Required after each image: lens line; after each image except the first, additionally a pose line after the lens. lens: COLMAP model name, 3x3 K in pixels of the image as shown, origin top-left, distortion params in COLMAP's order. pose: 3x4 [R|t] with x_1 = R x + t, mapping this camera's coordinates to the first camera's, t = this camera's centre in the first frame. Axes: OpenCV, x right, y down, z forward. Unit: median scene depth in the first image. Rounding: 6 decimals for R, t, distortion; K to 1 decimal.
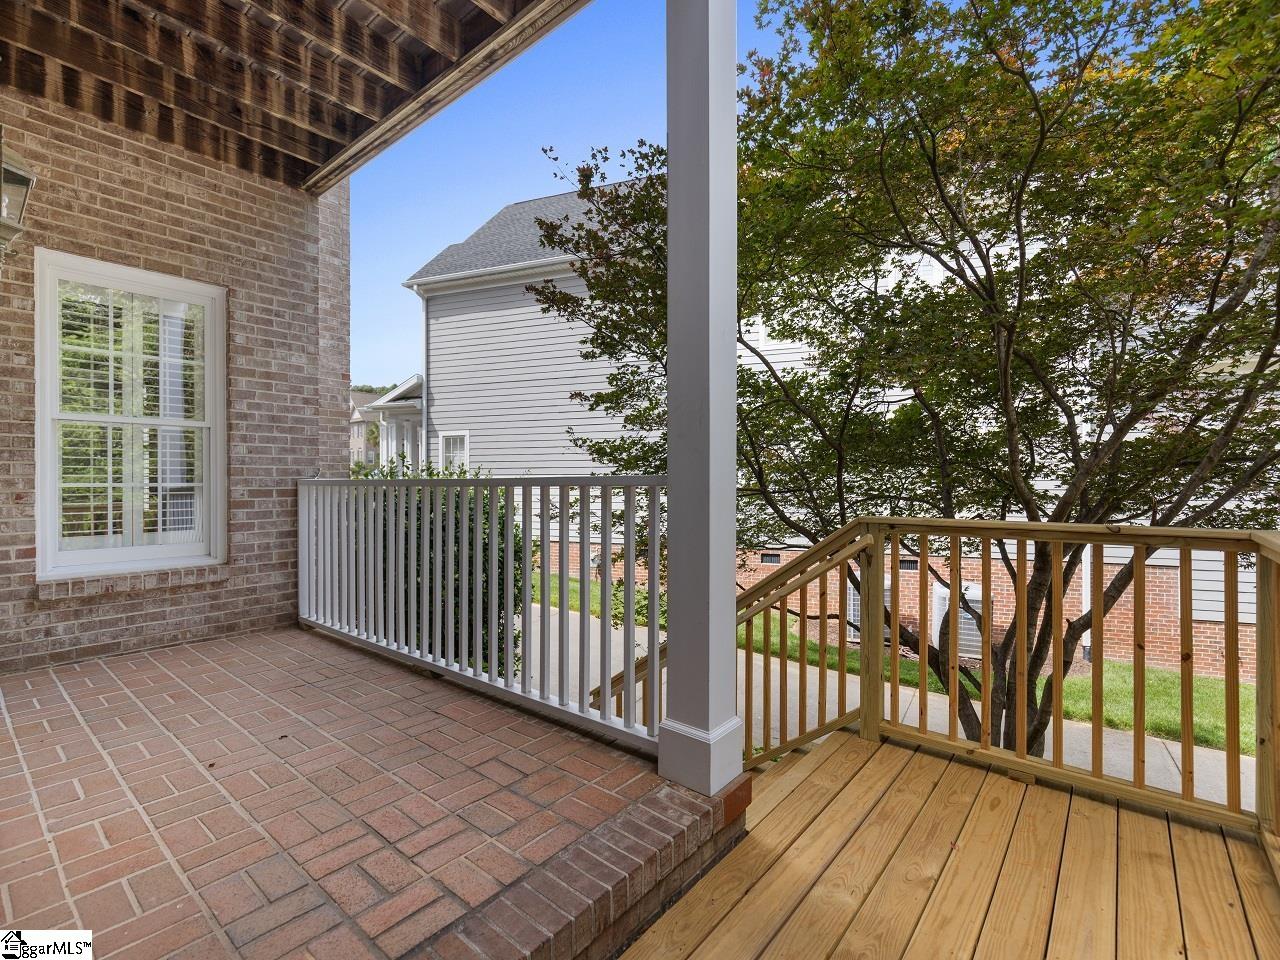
lens RADIAL K [[584.0, 0, 644.9], [0, 584.0, 476.0], [0, 0, 1]] dist [0.001978, 0.000304]
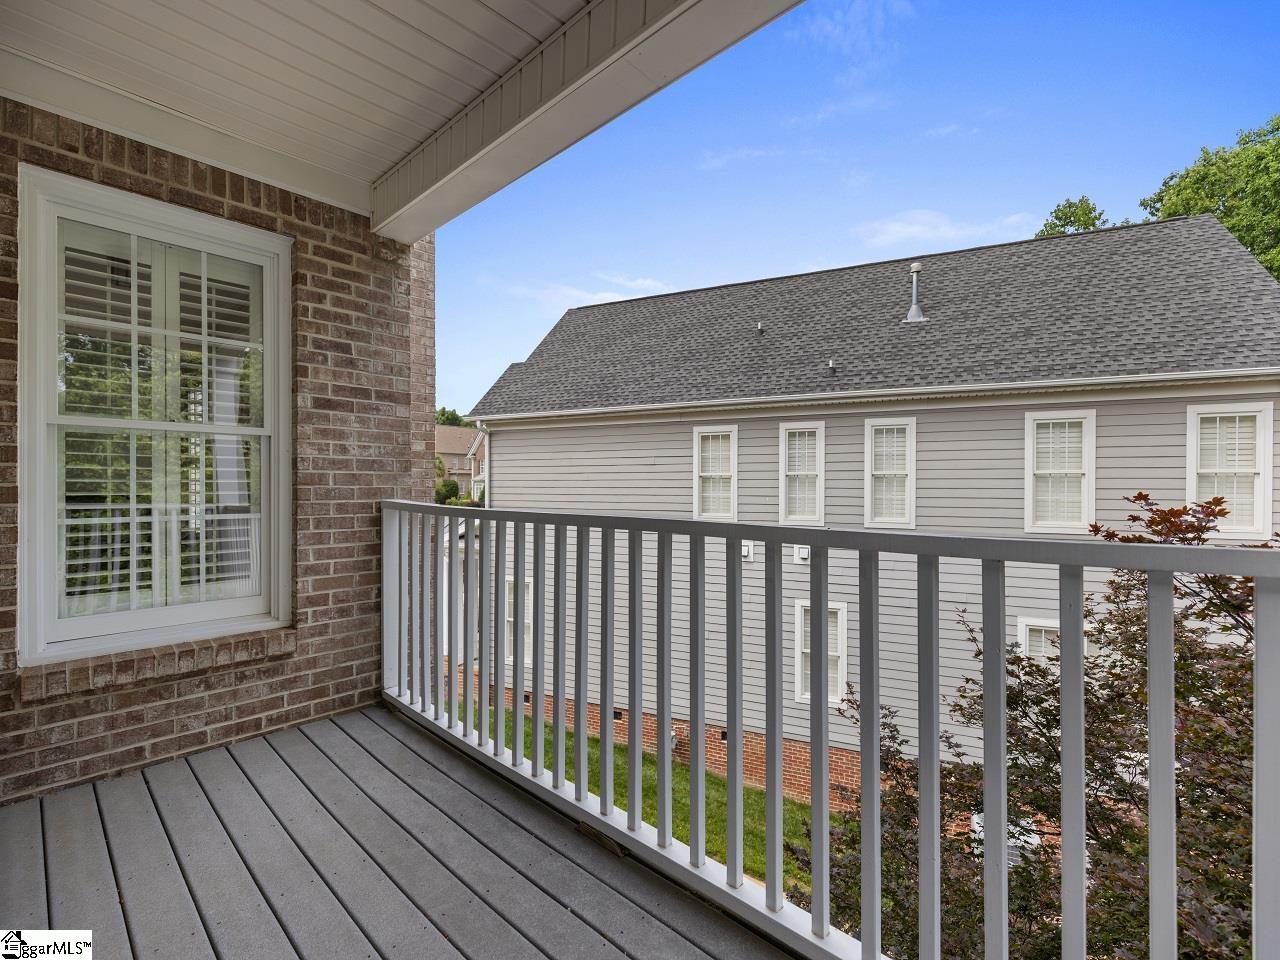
lens RADIAL K [[584.0, 0, 637.3], [0, 584.0, 482.8], [0, 0, 1]] dist [0.001978, 0.000304]
pose [[0.995926, -0.007738, -0.089838, -0.247354], [0.006305, 0.999849, -0.016219, -0.013047], [0.089950, 0.015587, 0.995824, 0.350374]]
